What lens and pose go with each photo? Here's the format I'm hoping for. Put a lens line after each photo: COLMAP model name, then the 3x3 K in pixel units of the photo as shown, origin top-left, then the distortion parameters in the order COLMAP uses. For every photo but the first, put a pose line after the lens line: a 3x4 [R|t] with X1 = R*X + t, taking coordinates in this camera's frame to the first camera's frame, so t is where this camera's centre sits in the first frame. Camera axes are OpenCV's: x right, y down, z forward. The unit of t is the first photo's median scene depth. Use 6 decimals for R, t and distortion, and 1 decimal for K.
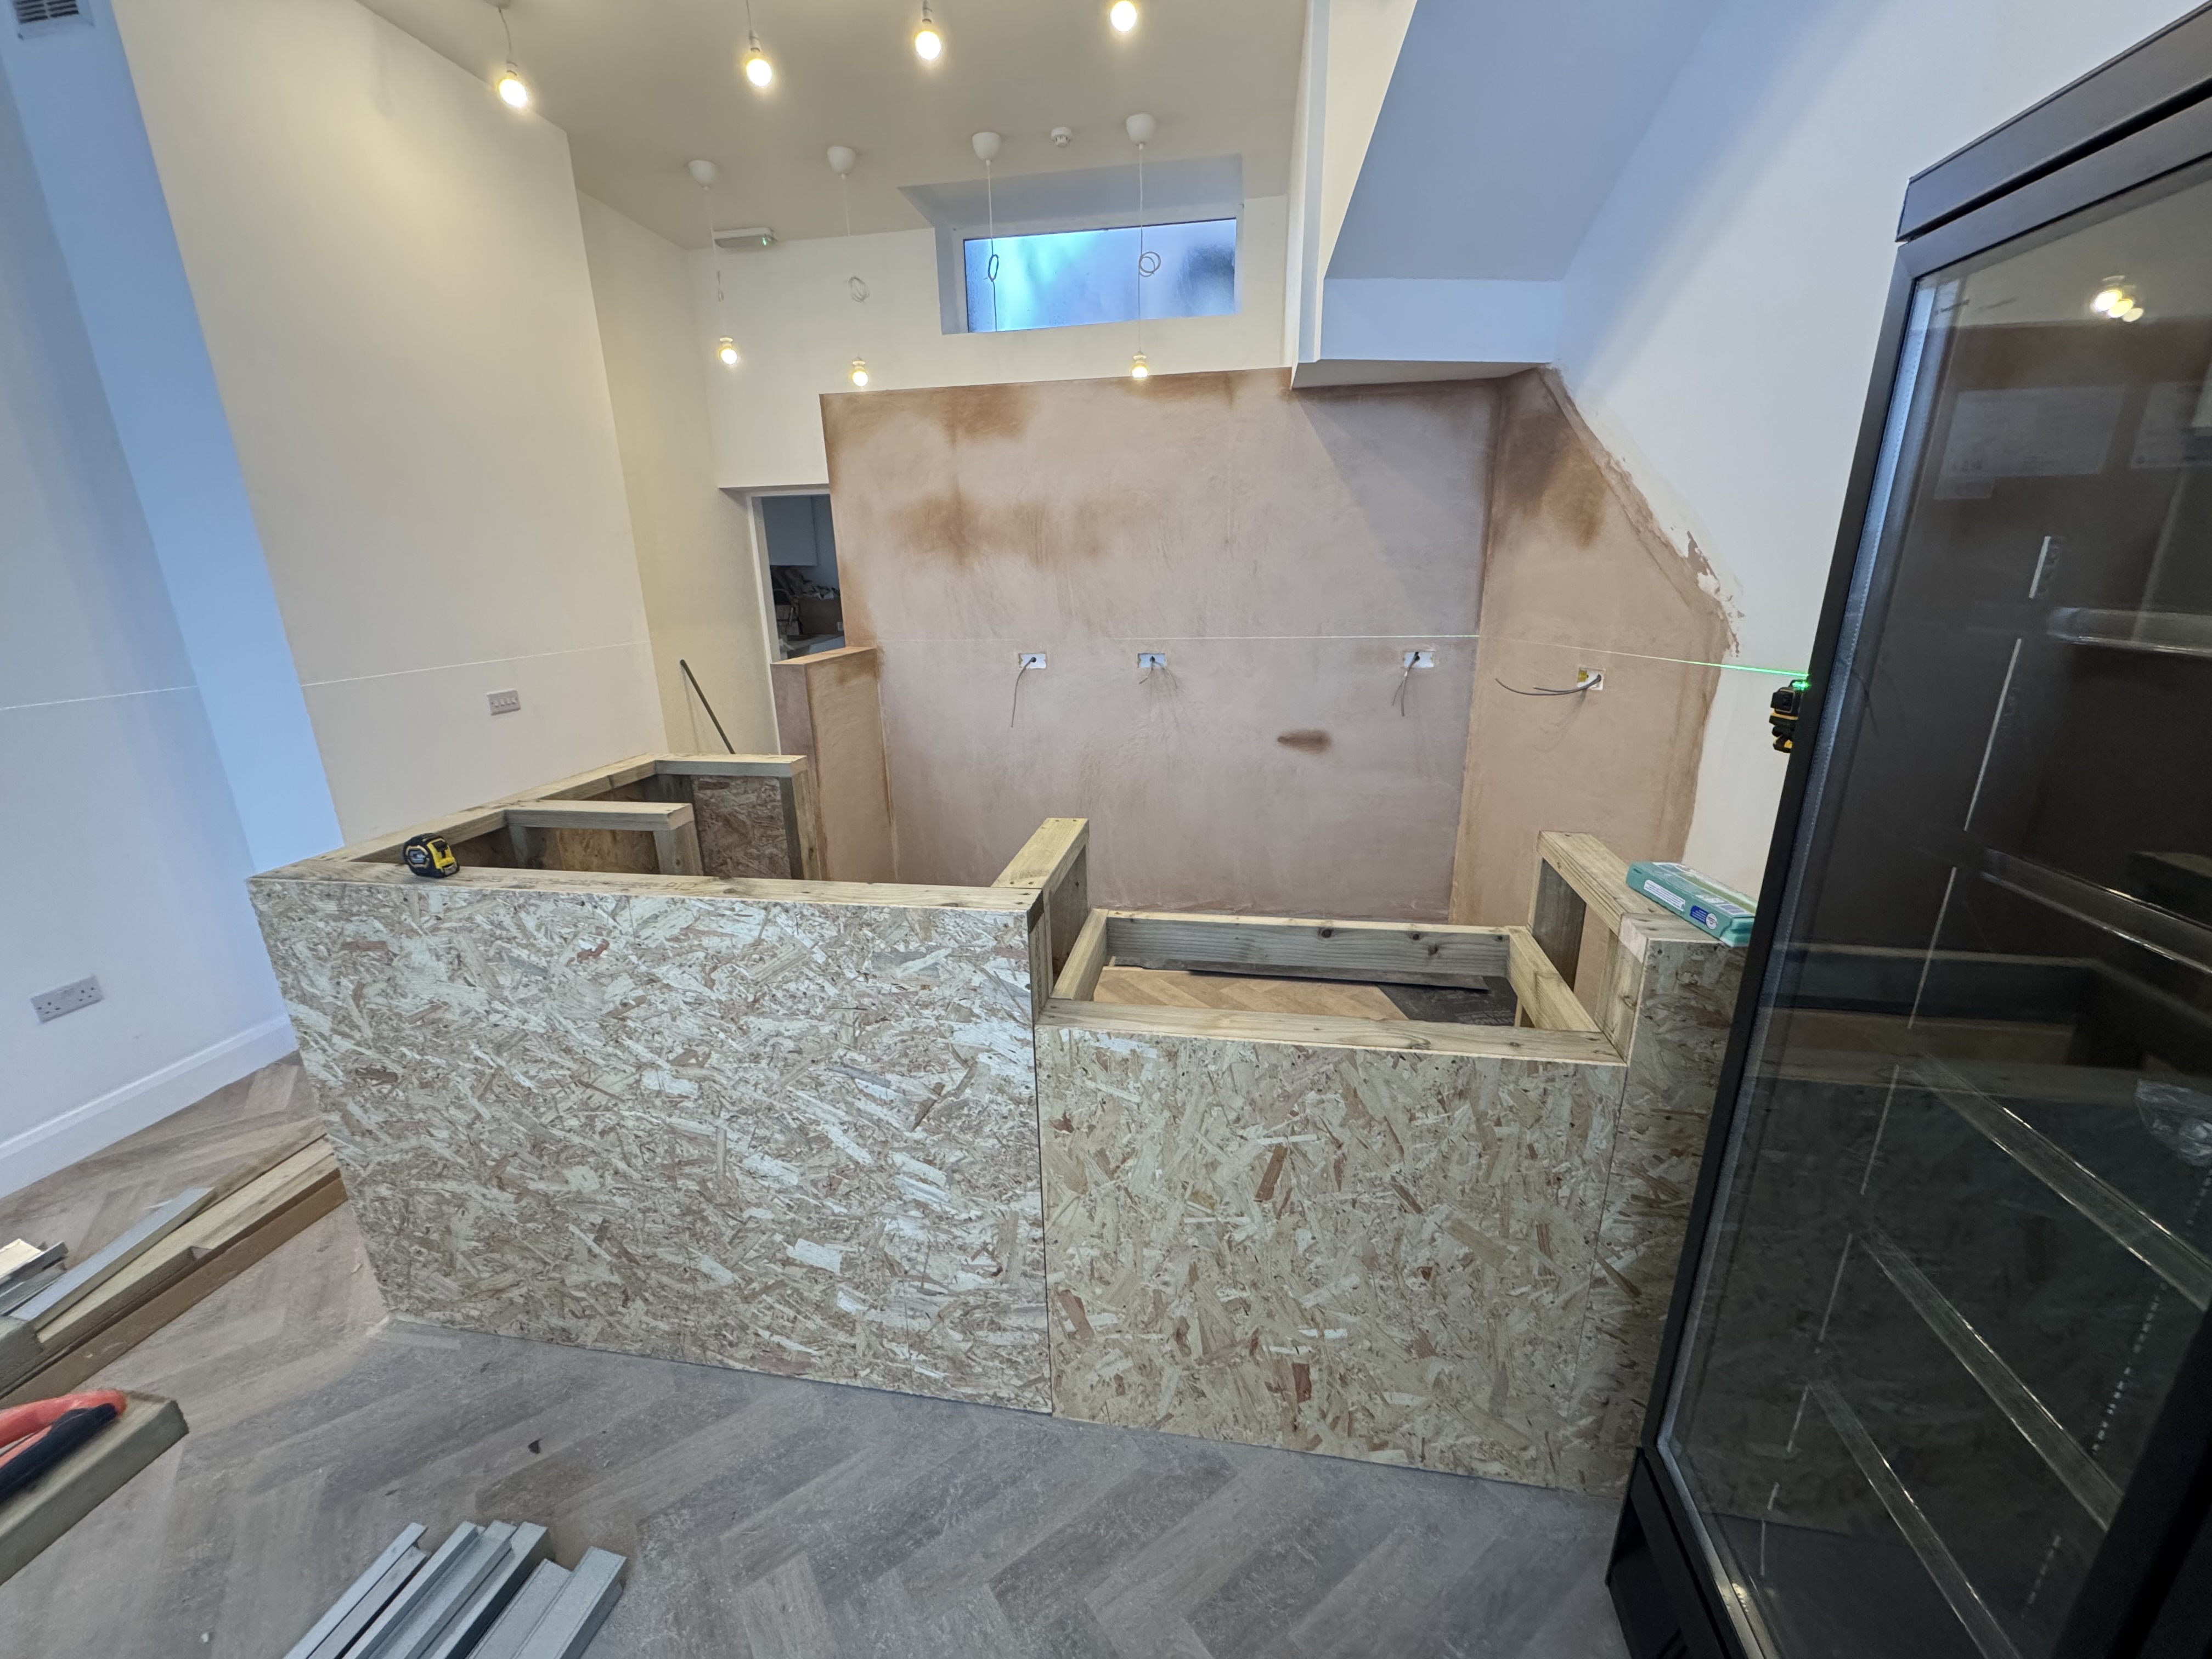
lens RADIAL K [[876.5, 0, 1094.3], [0, 876.5, 828.9], [0, 0, 1]] dist [0.001725, 0.000059]
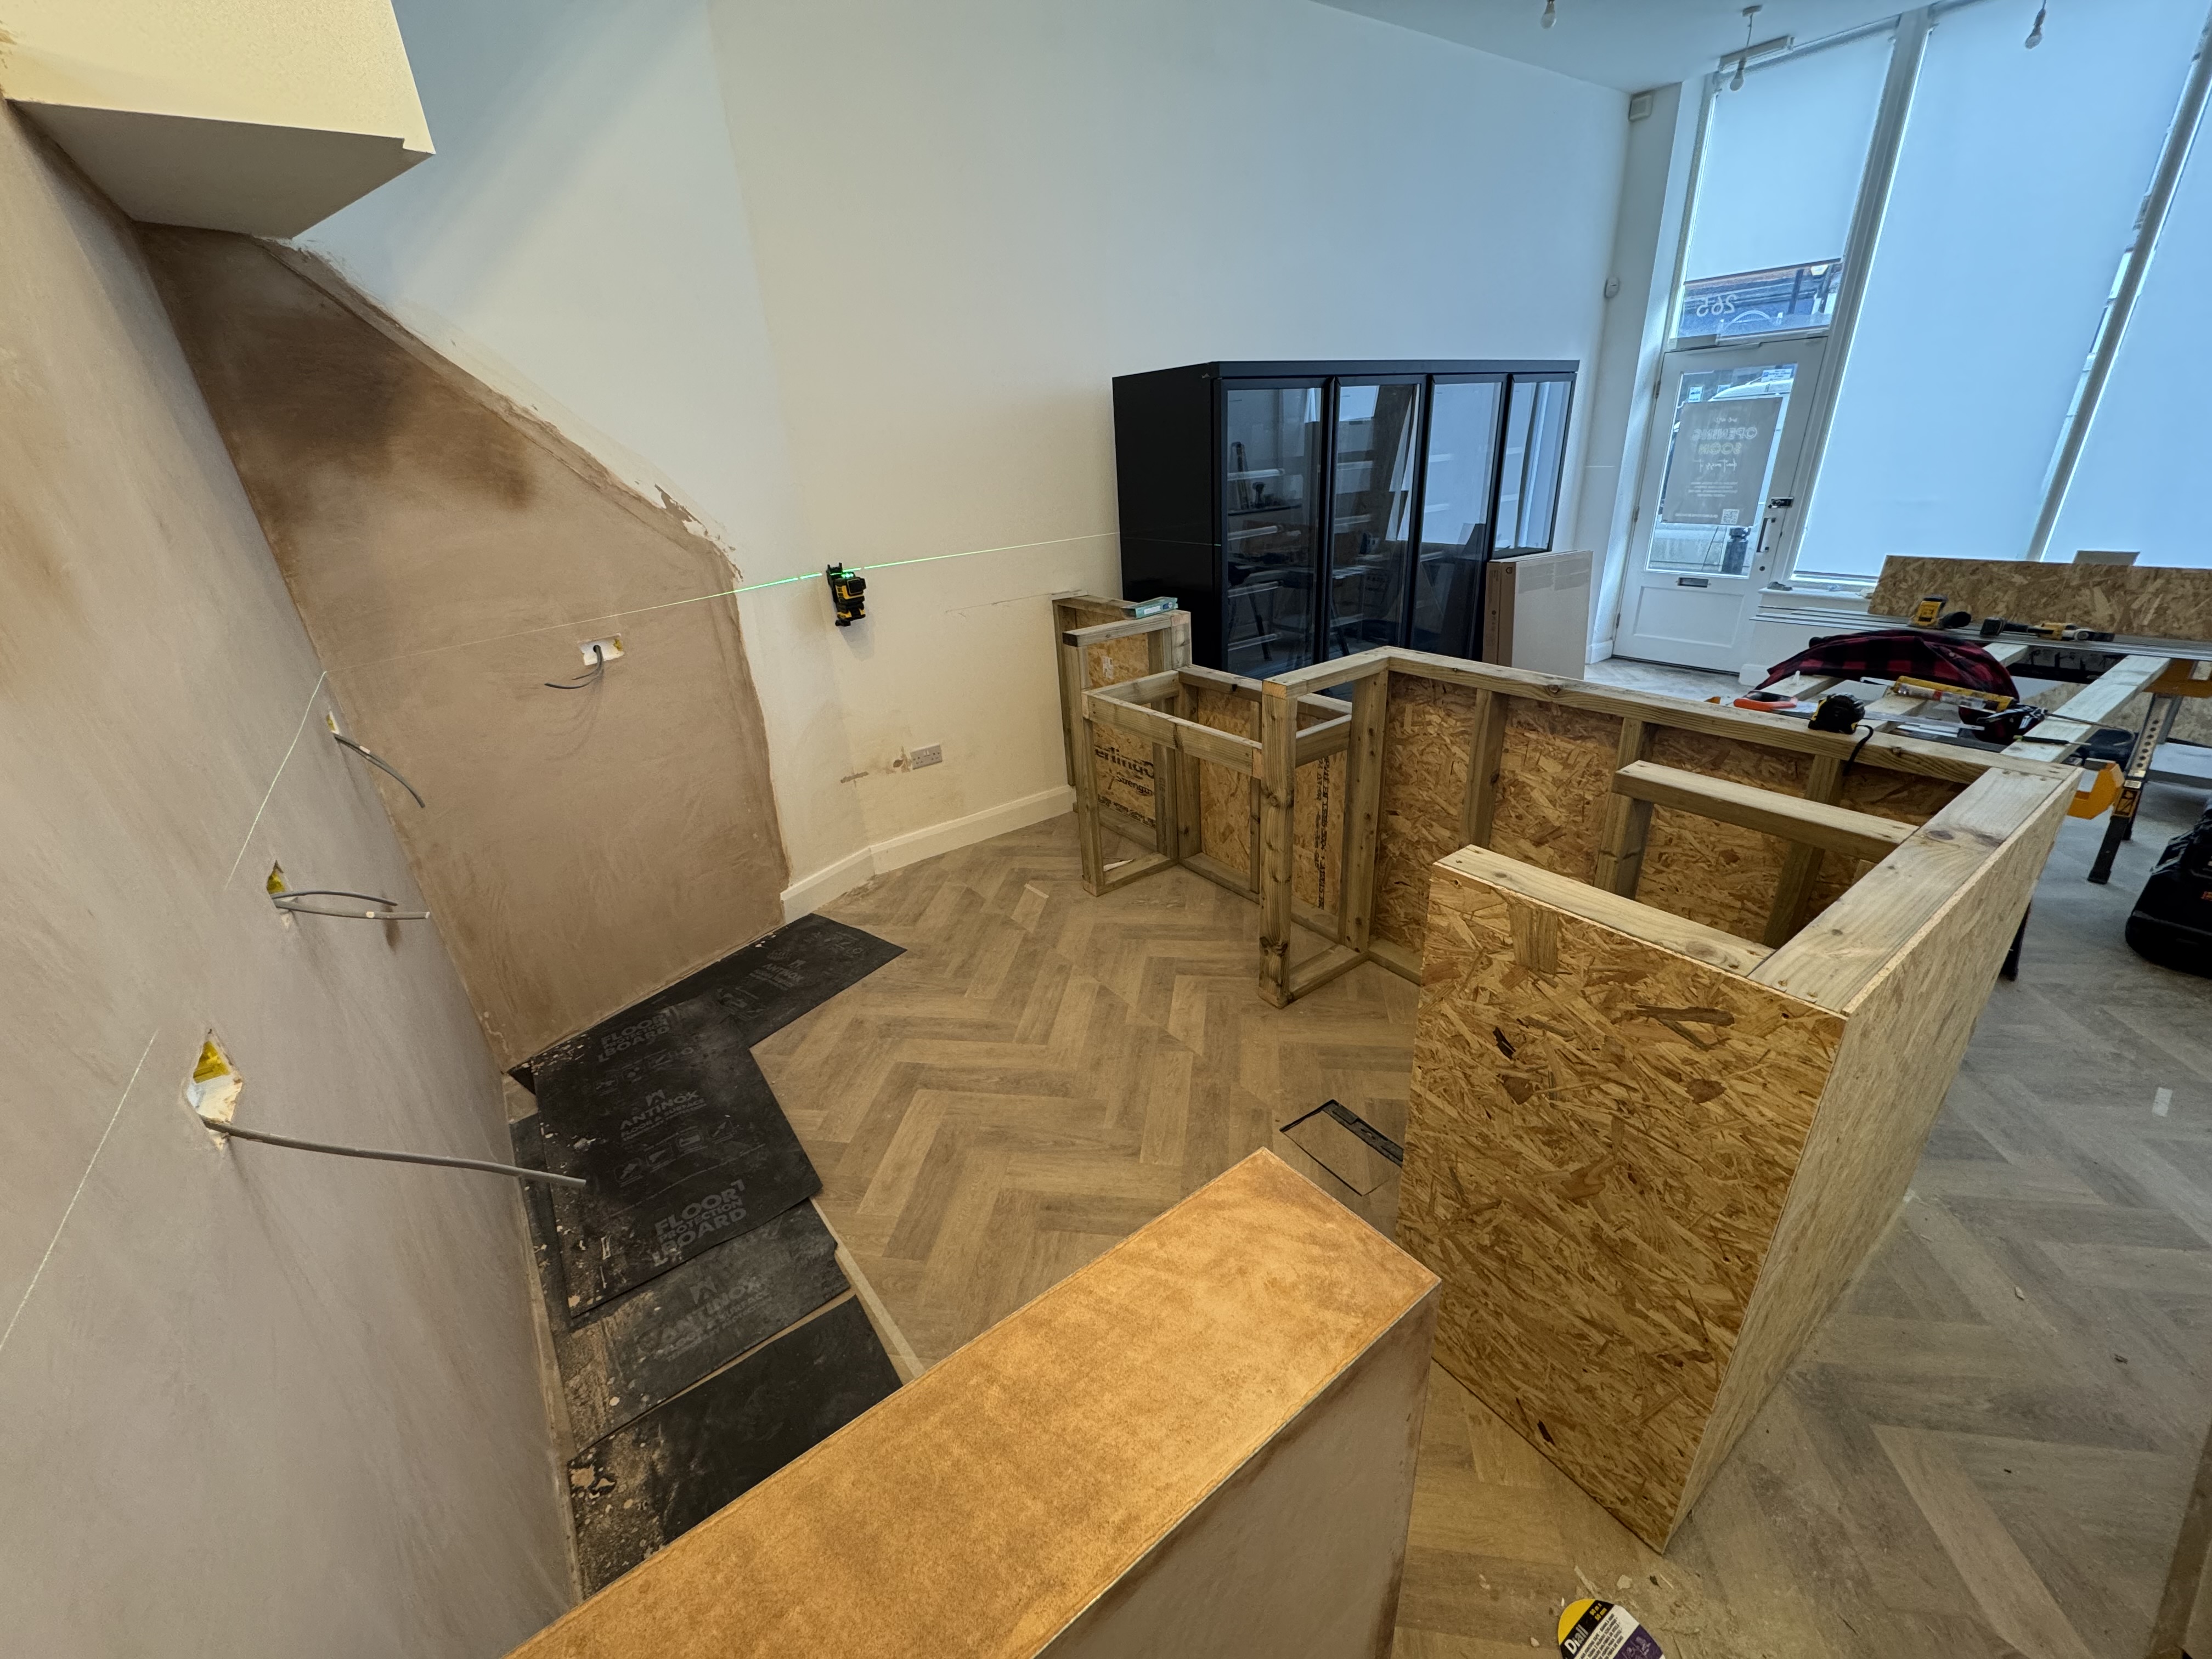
lens RADIAL K [[876.5, 0, 1106.3], [0, 876.5, 833.4], [0, 0, 1]] dist [0.001725, 0.000059]
pose [[-0.717881, -0.226584, 0.658261, -0.534436], [0.275386, 0.775999, 0.567440, -0.454638], [-0.639382, 0.588630, -0.494677, 1.398630]]
